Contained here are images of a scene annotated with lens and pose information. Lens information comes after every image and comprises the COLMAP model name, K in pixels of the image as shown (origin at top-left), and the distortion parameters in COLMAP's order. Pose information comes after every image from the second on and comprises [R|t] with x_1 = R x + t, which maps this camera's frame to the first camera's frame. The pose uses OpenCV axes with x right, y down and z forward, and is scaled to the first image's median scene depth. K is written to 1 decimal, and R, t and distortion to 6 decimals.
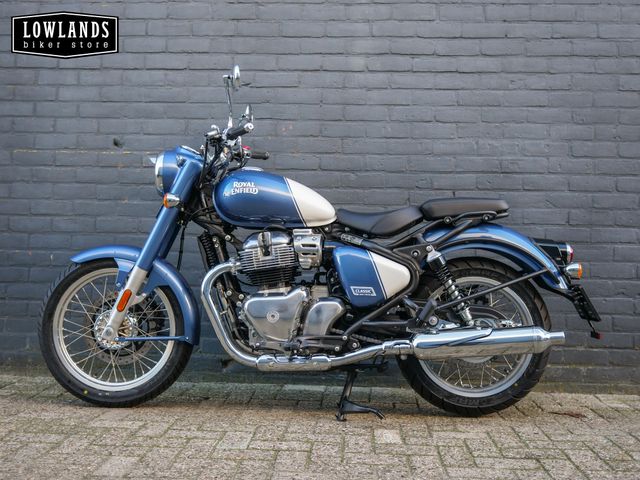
lens RADIAL K [[732.3, 0, 318.5], [0, 732.3, 241.0], [0, 0, 1]] dist [-0.000415, 0.000000]
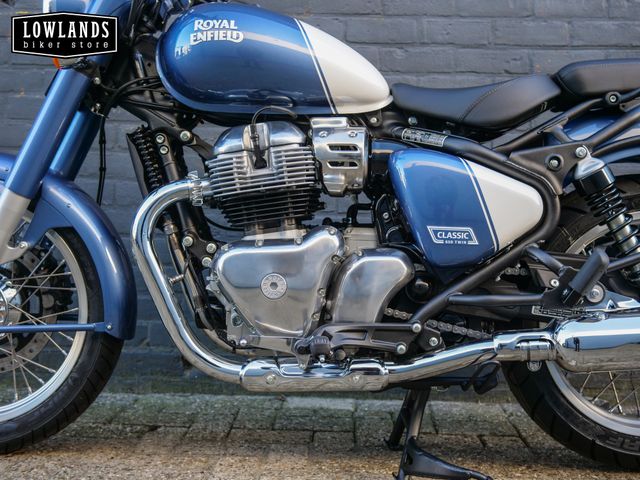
lens RADIAL K [[732.3, 0, 319.6], [0, 732.3, 243.6], [0, 0, 1]] dist [-0.000415, 0.000000]
pose [[0.999680, 0.000752, 0.025279, -0.034989], [-0.001889, 0.998986, 0.044972, 0.041642], [-0.025220, -0.045005, 0.998668, 0.402419]]
